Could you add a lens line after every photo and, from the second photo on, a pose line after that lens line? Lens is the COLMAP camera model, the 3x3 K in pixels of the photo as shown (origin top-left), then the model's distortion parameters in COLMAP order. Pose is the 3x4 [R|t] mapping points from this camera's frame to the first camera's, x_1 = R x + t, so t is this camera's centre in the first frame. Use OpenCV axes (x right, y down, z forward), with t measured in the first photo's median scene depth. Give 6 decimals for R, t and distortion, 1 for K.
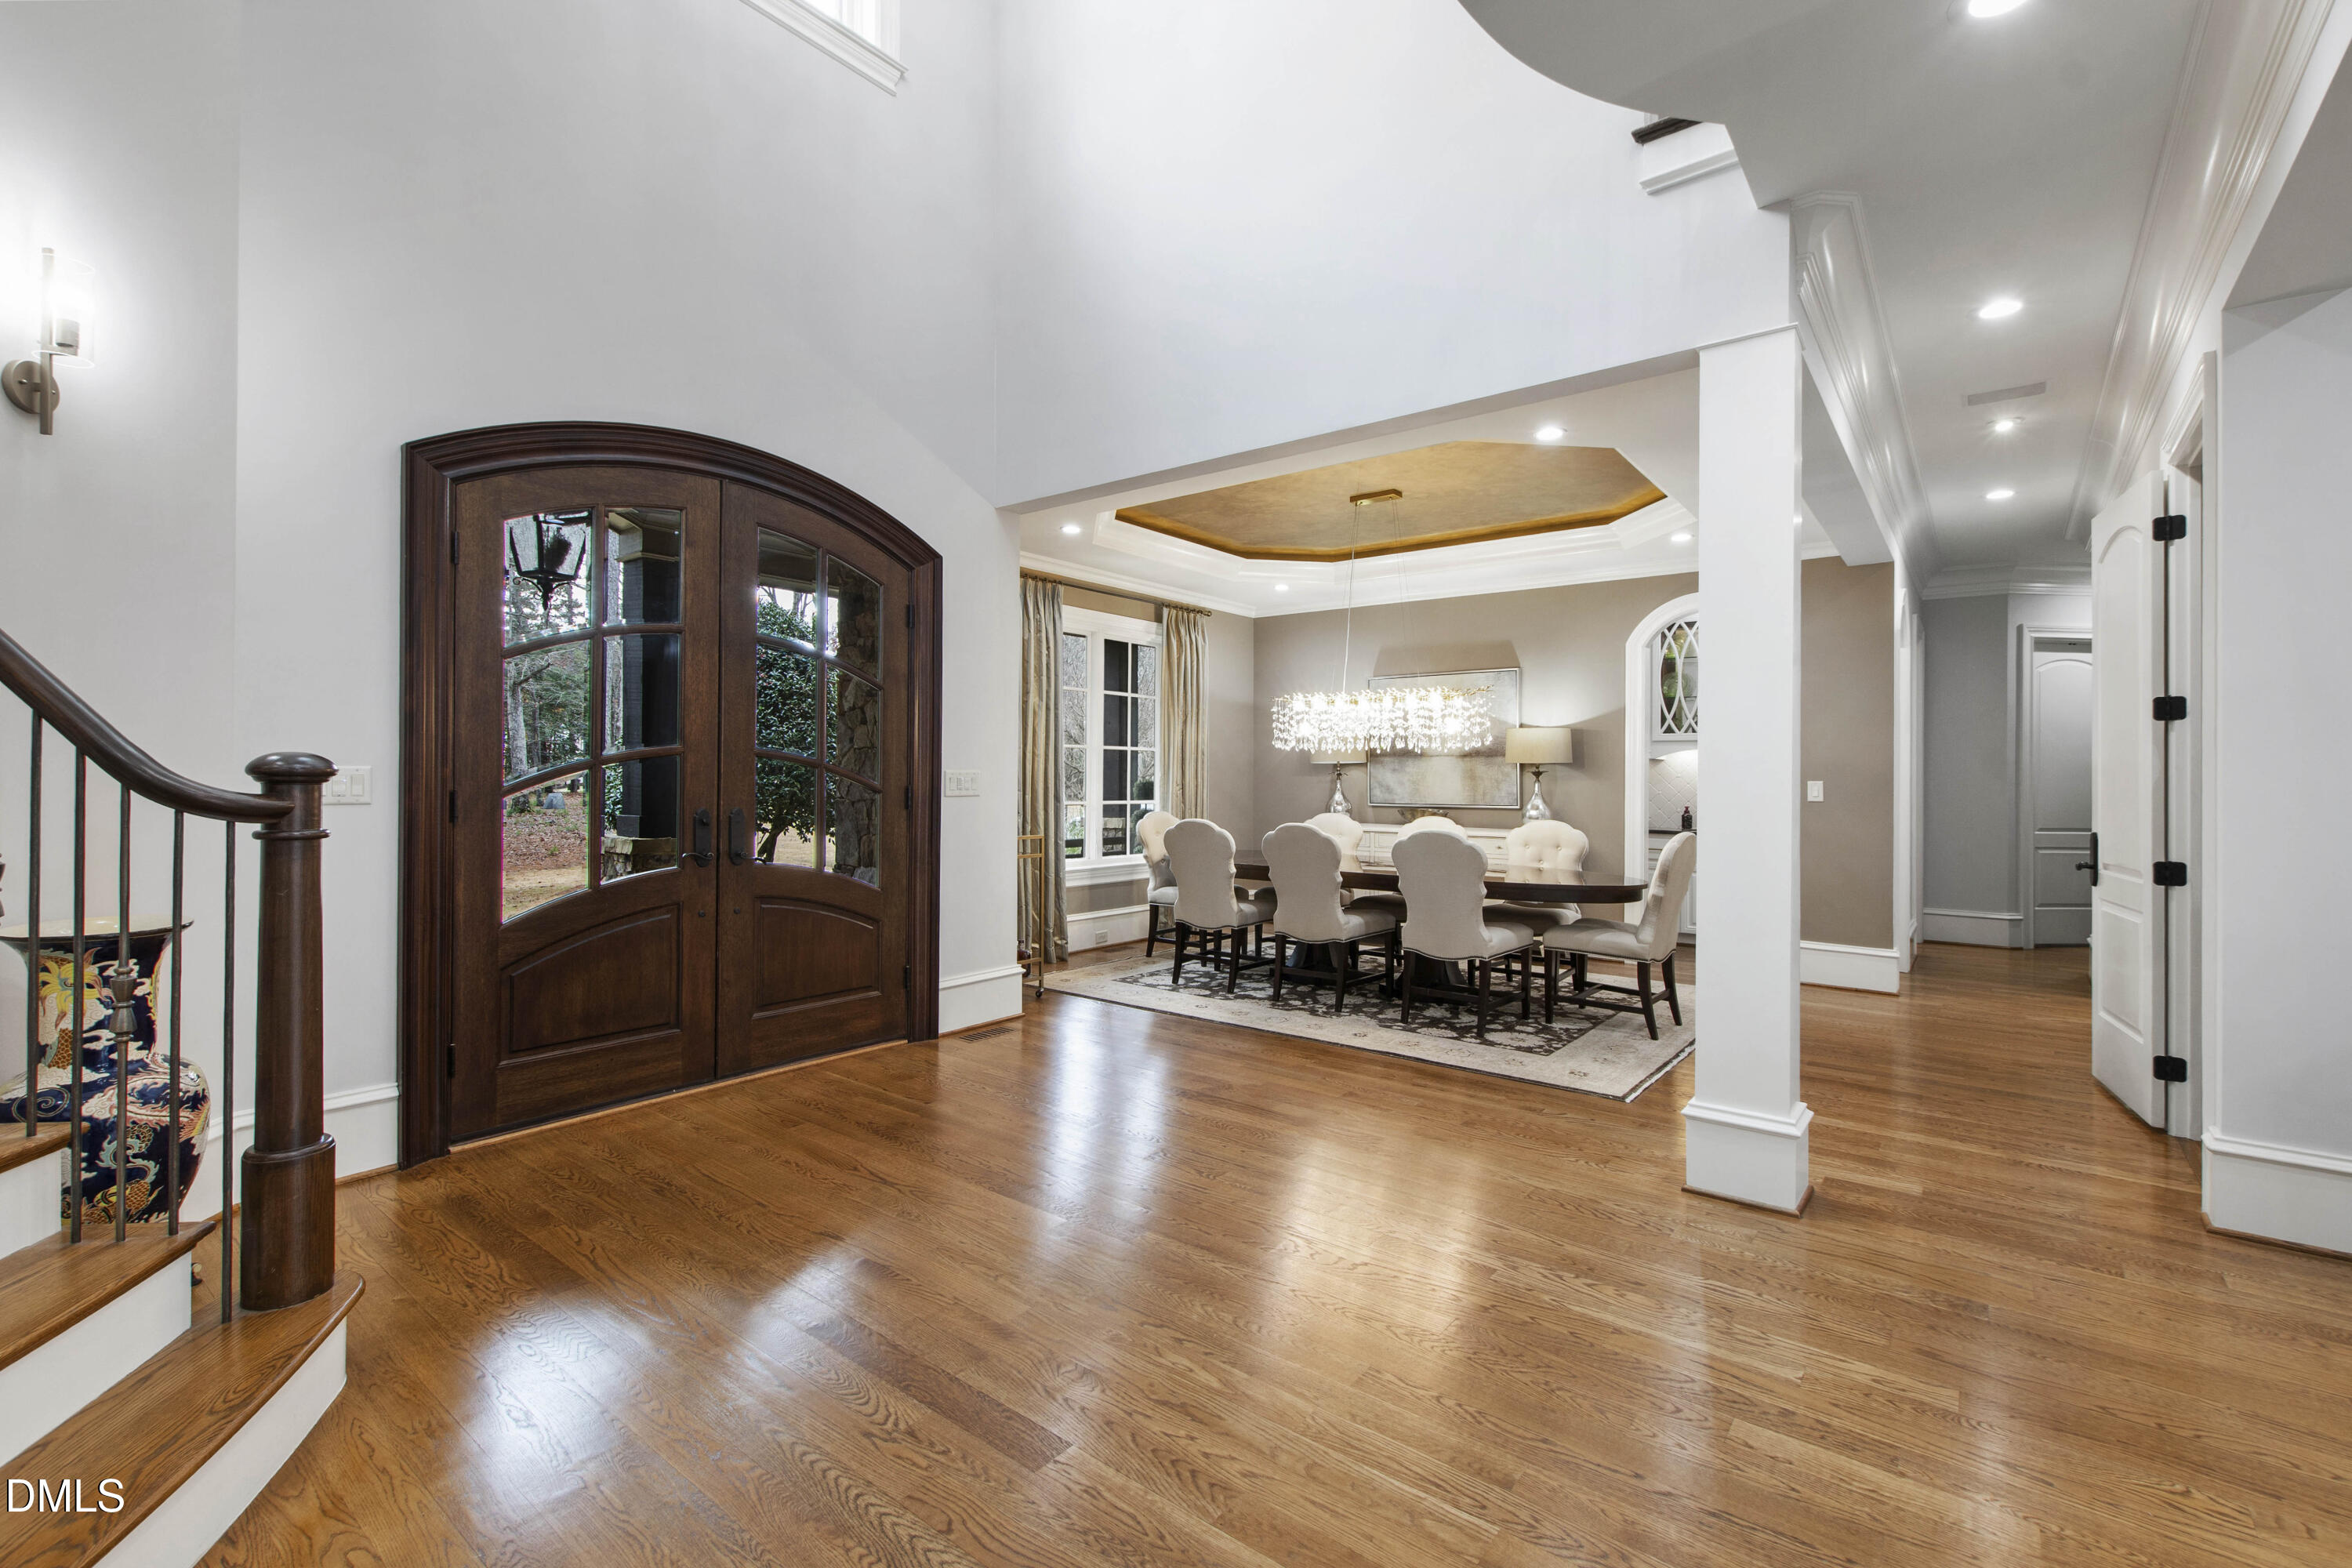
lens RADIAL K [[1029.3, 0, 1176.8], [0, 1029.3, 754.1], [0, 0, 1]] dist [0.009090, -0.005509]
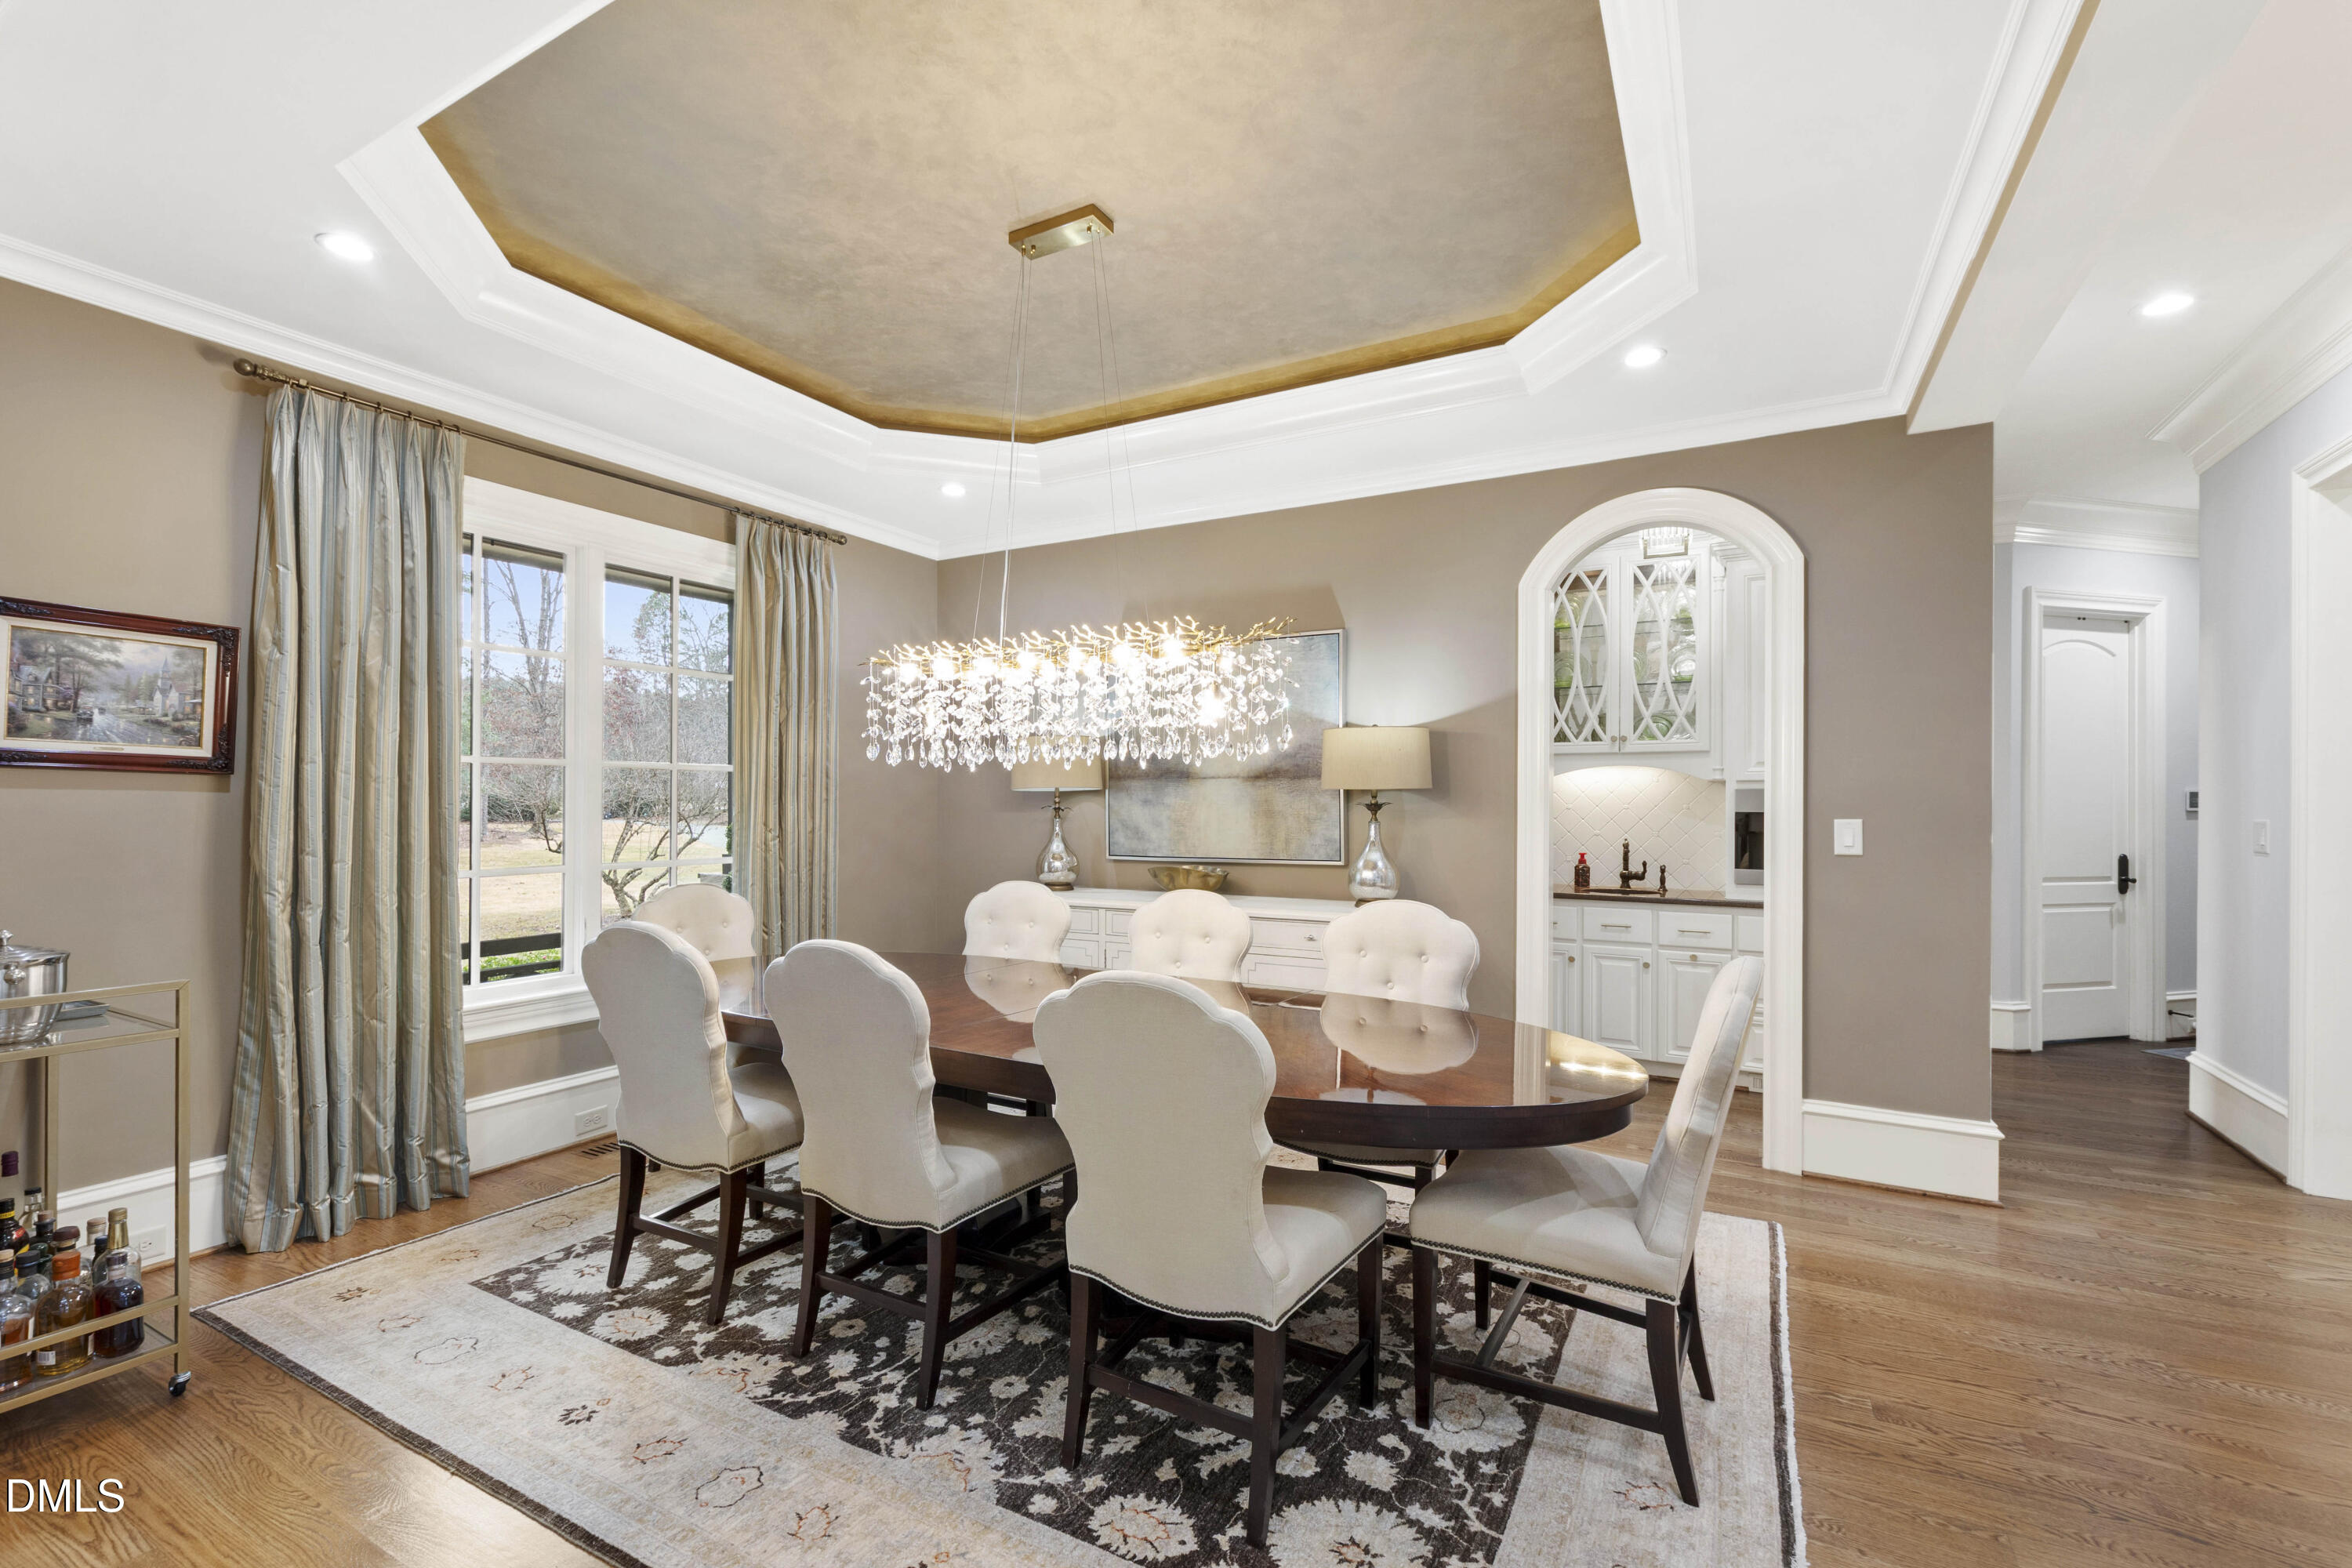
lens RADIAL K [[1029.3, 0, 1173.2], [0, 1029.3, 798.6], [0, 0, 1]] dist [0.009090, -0.005509]
pose [[0.986098, -0.005365, 0.166078, 0.137375], [0.002674, 0.999862, 0.016421, 0.004113], [-0.166143, -0.015749, 0.985976, 0.432182]]
